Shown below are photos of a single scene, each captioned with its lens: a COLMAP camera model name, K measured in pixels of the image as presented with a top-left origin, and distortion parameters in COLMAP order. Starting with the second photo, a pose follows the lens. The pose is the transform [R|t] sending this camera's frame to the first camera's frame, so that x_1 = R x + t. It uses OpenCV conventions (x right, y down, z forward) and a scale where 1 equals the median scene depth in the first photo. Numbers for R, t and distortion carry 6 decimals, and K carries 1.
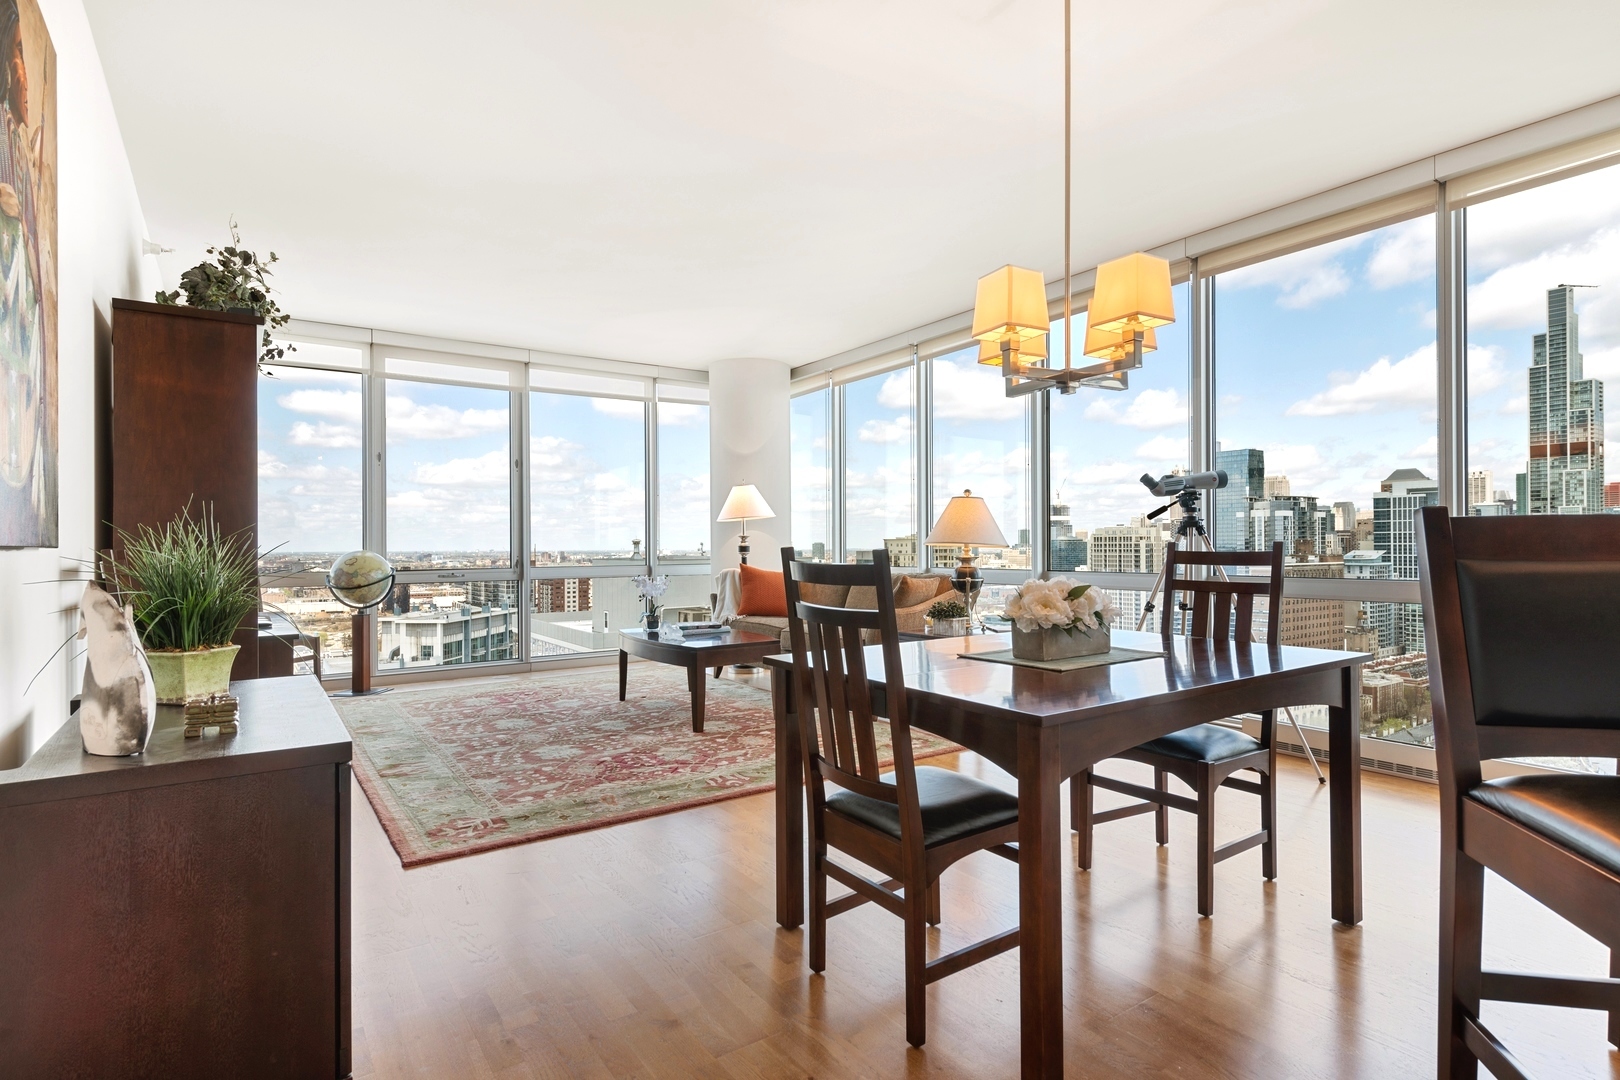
lens RADIAL K [[837.6, 0, 814.9], [0, 837.6, 548.5], [0, 0, 1]] dist [-0.002293, -0.000675]
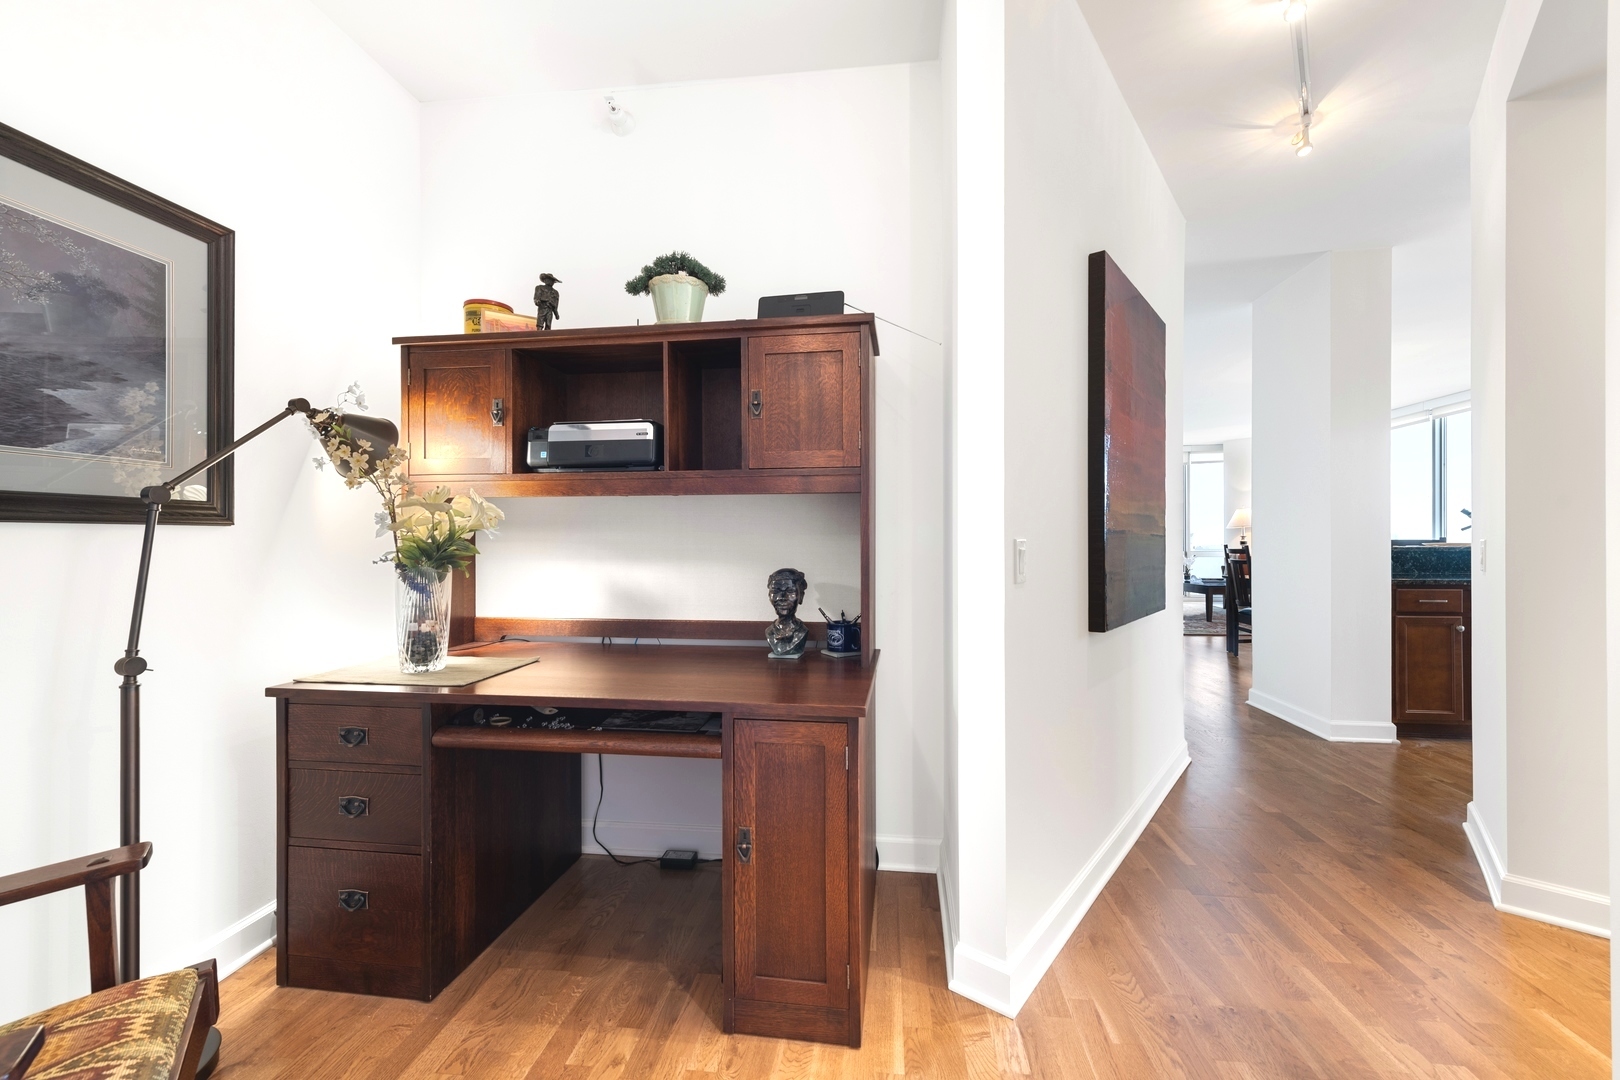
lens RADIAL K [[623.3, 0, 808.1], [0, 623.3, 542.2], [0, 0, 1]] dist [0.000666, 0.000013]
pose [[0.739580, 0.000915, -0.673068, 0.199961], [0.001977, 0.999992, 0.003532, -0.011597], [0.673066, -0.003943, 0.739572, -1.031462]]
